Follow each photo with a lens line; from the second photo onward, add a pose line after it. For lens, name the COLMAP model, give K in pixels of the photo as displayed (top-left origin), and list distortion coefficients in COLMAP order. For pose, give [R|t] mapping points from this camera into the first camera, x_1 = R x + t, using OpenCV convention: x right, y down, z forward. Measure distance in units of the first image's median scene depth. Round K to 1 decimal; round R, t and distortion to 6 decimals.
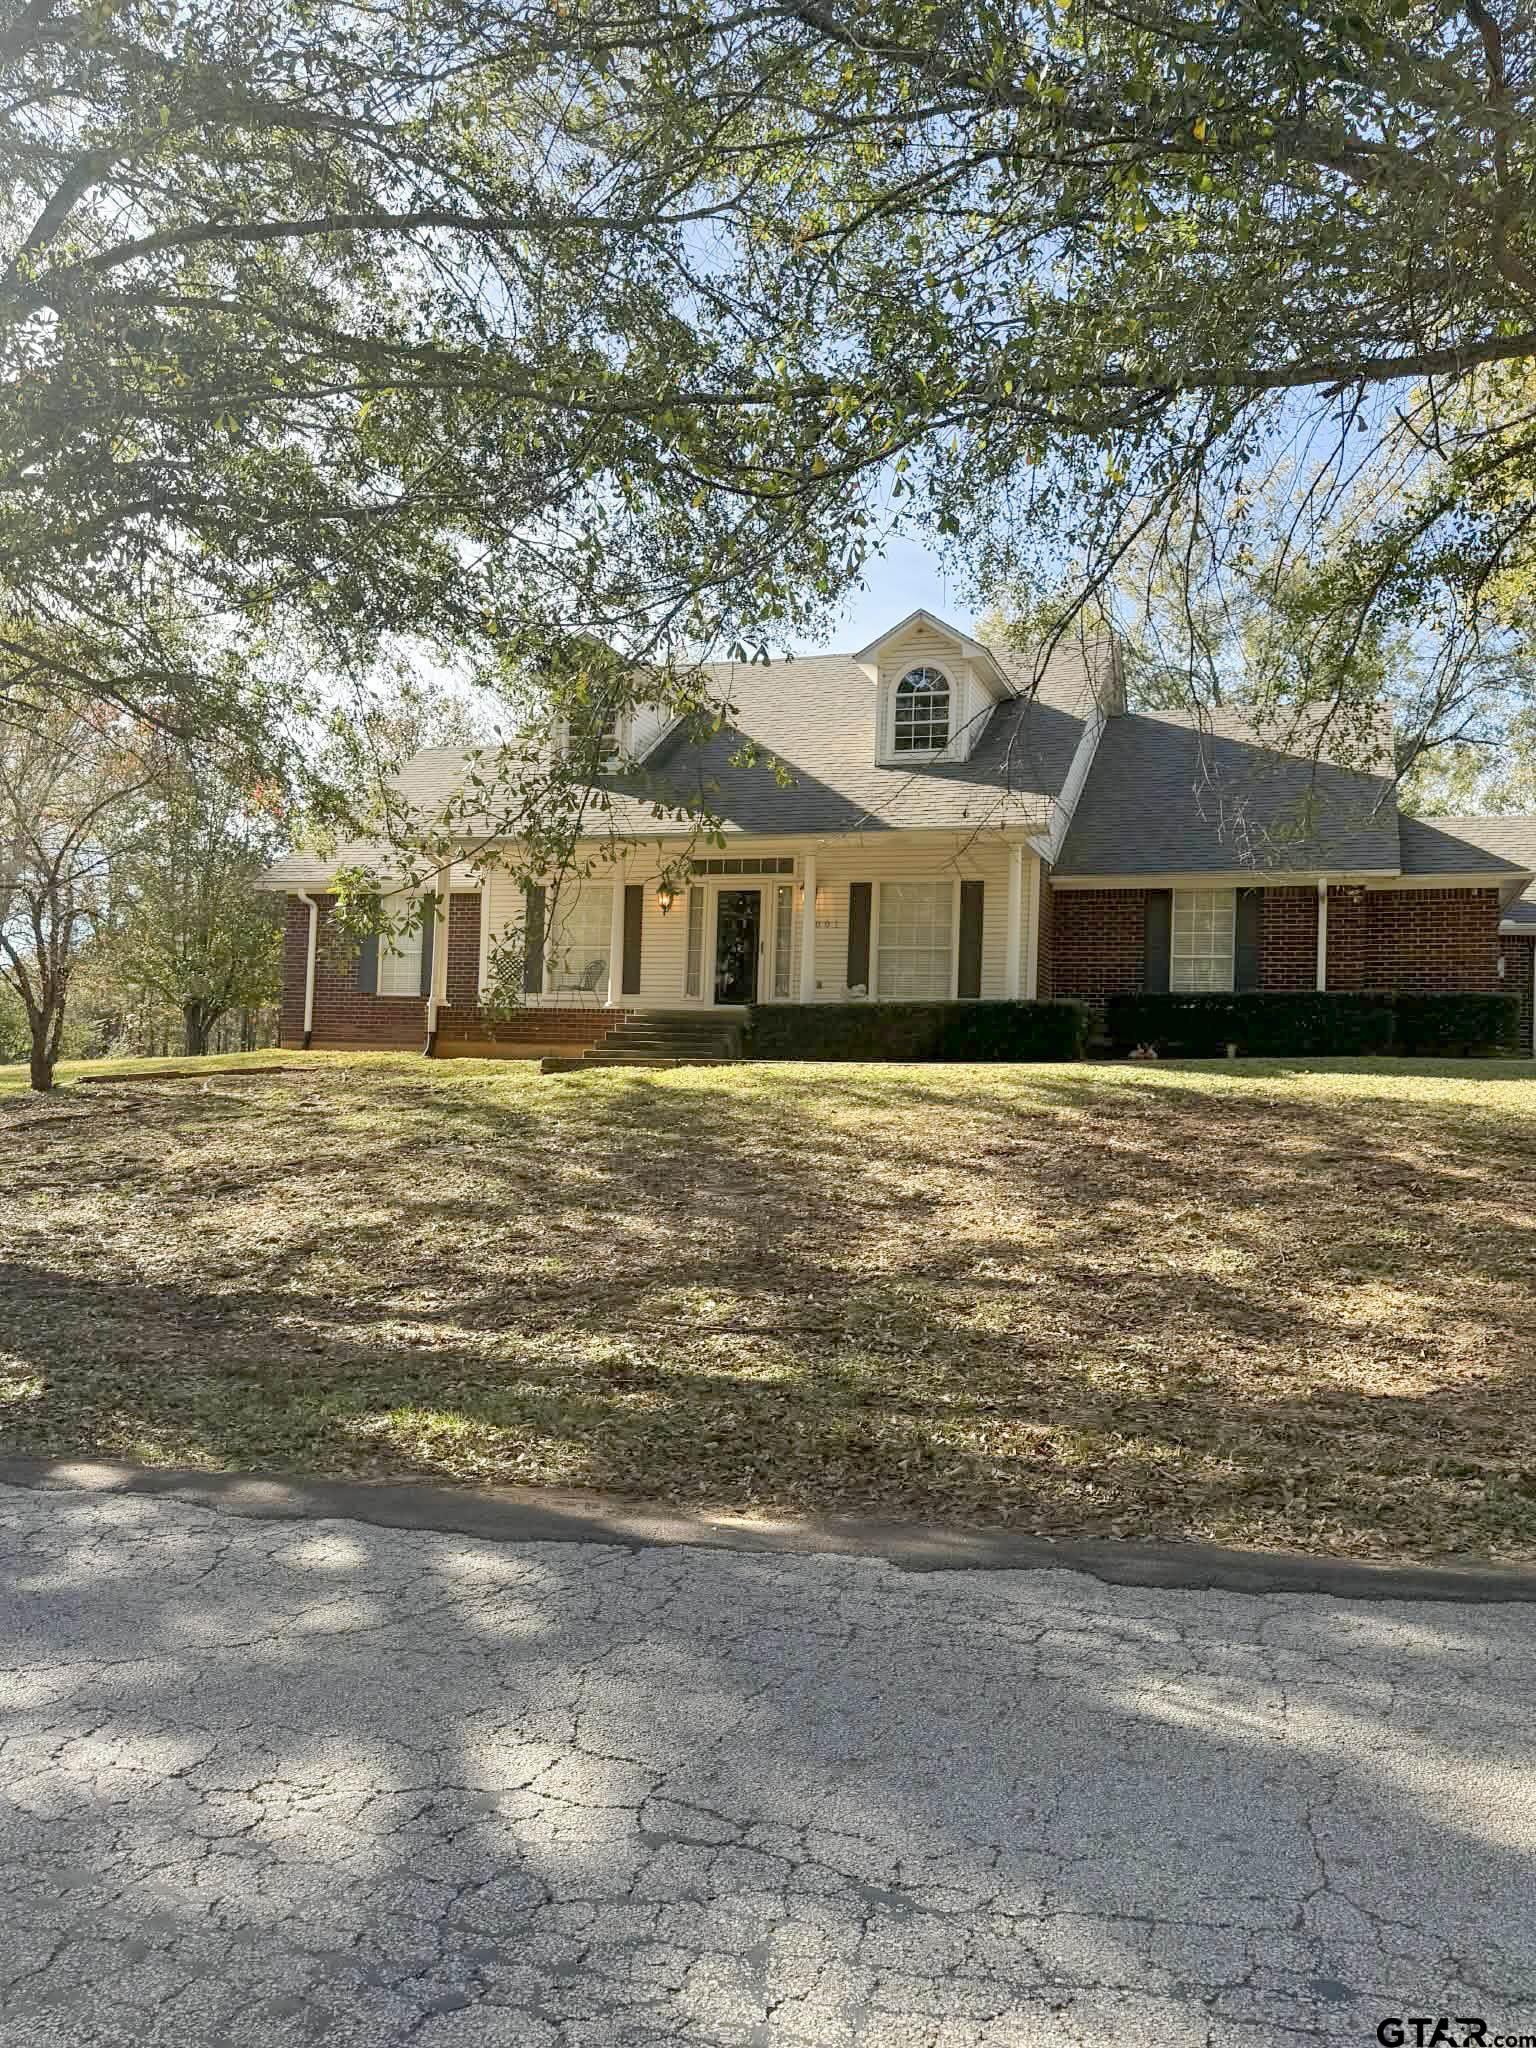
lens RADIAL K [[1533.5, 0, 768.0], [0, 1533.5, 1024.0], [0, 0, 1]] dist [0.109819, -0.000244]
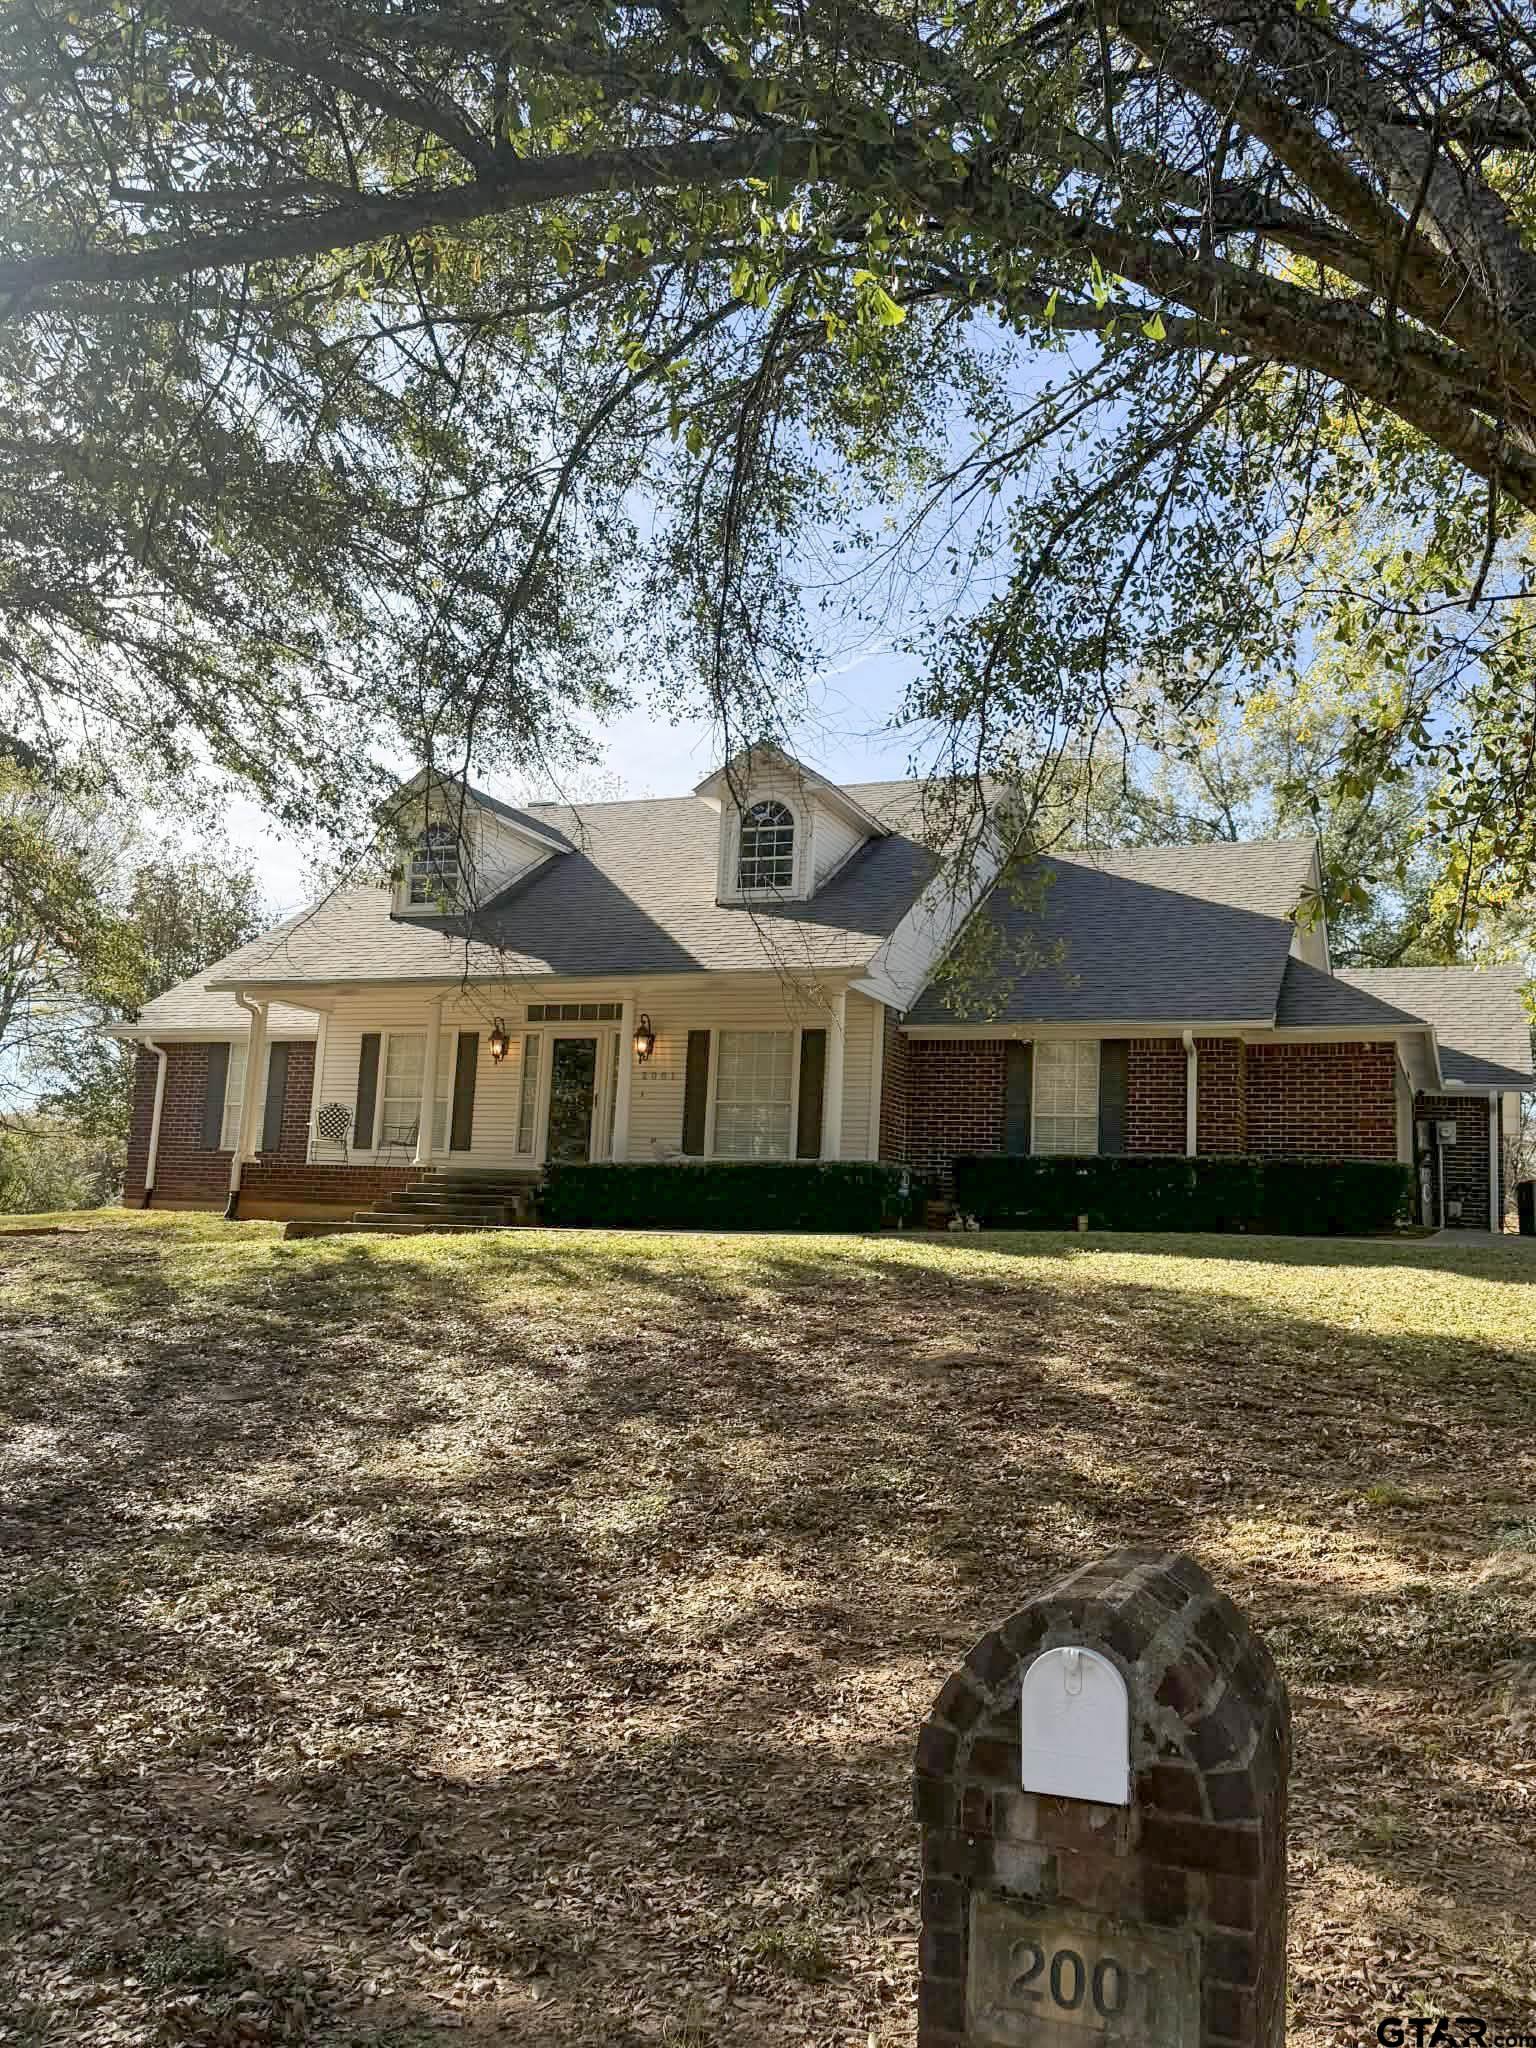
lens RADIAL K [[1533.5, 0, 768.0], [0, 1533.5, 1024.0], [0, 0, 1]] dist [0.109819, -0.000244]
pose [[0.997102, 0.004254, -0.075958, 0.174610], [-0.011998, 0.994734, -0.101781, -0.003363], [0.075125, 0.102397, 0.991903, 0.098021]]
